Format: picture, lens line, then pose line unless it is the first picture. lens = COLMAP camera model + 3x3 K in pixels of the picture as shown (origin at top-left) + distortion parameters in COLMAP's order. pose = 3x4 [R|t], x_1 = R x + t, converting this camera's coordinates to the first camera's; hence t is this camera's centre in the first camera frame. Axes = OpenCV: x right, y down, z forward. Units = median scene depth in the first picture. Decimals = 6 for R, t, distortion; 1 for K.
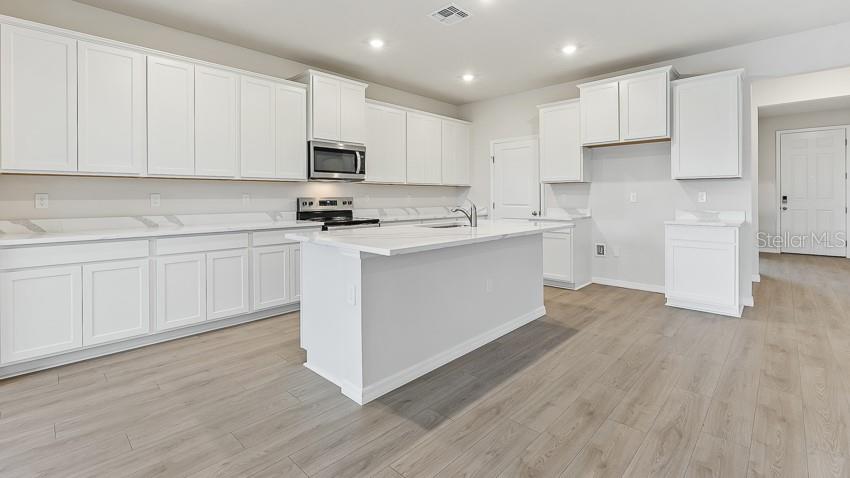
lens RADIAL K [[377.6, 0, 425.0], [0, 377.6, 239.0], [0, 0, 1]] dist [-0.004156, -0.000777]
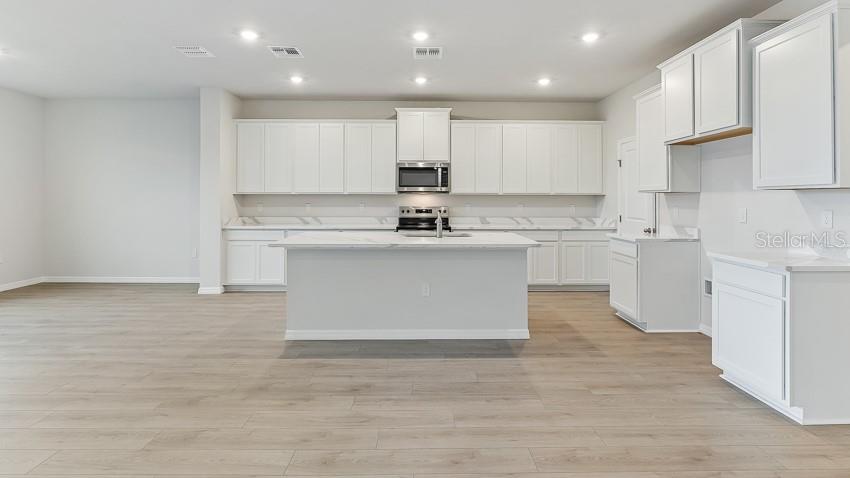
lens RADIAL K [[411.1, 0, 425.0], [0, 411.1, 239.0], [0, 0, 1]] dist [-0.002636, -0.000155]
pose [[0.685094, 0.074878, -0.724596, 0.765881], [-0.085204, 0.996112, 0.022378, -0.039535], [0.723455, 0.046407, 0.688810, 0.107060]]
